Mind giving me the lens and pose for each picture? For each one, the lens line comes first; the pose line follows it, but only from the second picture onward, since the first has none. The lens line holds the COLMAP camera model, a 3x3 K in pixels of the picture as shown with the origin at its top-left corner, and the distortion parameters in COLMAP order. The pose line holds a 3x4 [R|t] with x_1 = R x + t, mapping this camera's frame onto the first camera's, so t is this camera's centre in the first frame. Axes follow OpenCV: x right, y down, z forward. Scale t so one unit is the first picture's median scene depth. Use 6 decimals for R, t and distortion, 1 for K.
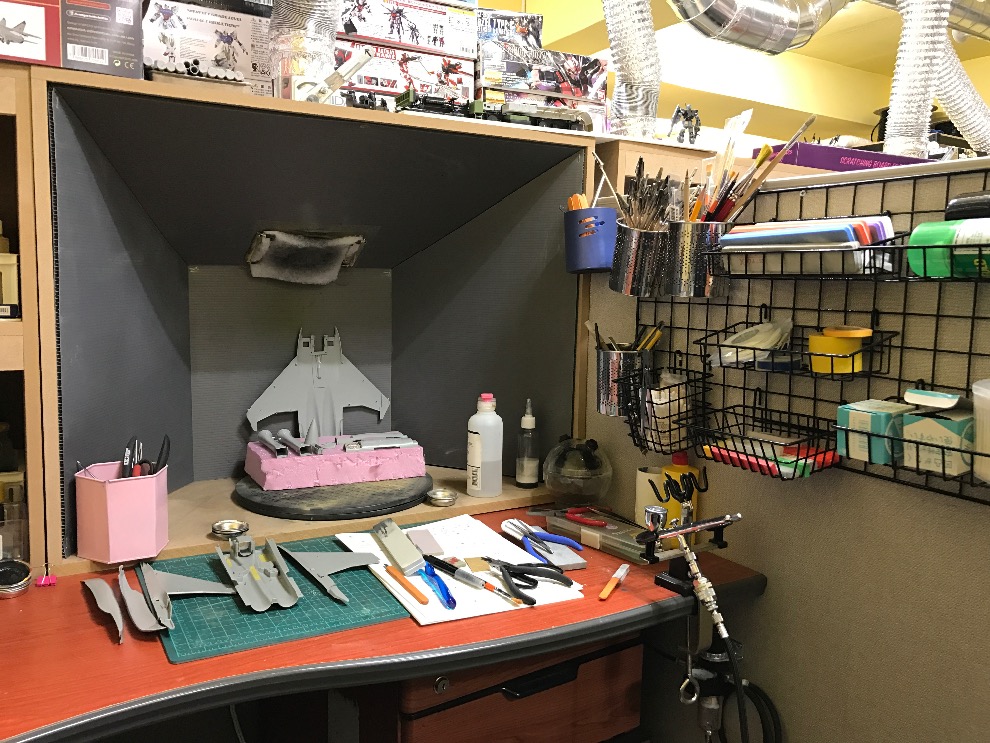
lens RADIAL K [[848.7, 0, 495.0], [0, 848.7, 371.5], [0, 0, 1]] dist [-0.007024, -0.003252]
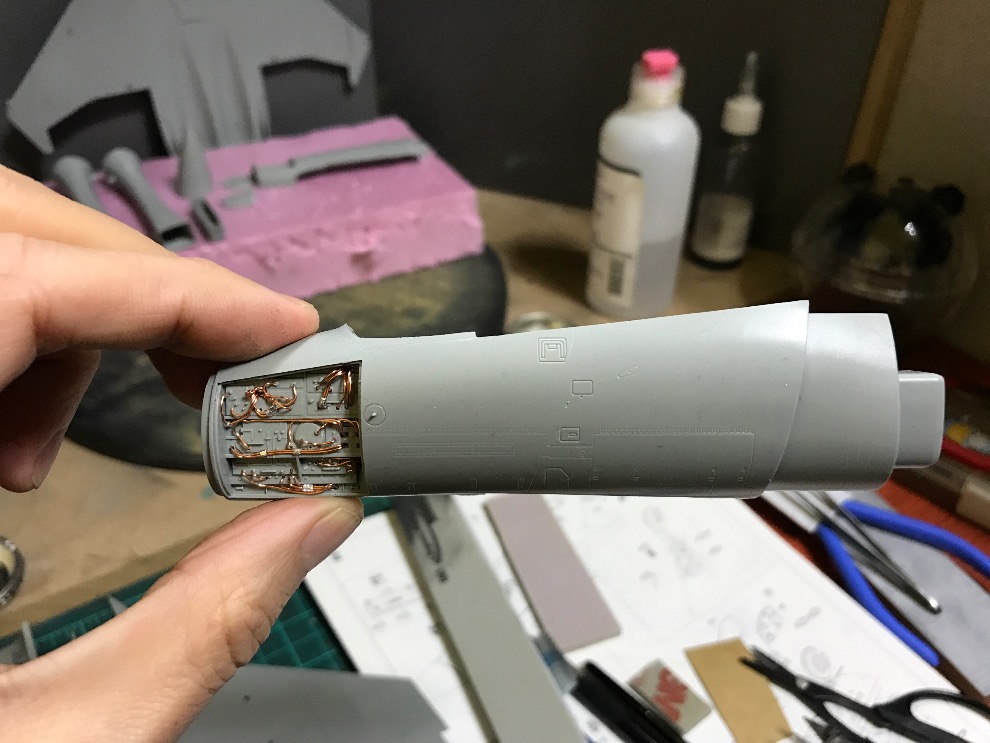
lens RADIAL K [[848.7, 0, 495.0], [0, 848.7, 371.5], [0, 0, 1]] dist [-0.007024, -0.003252]
pose [[0.998267, -0.049196, 0.032283, -0.094950], [0.026632, 0.866972, 0.497645, -0.036176], [-0.052471, -0.495923, 0.866780, 0.626221]]
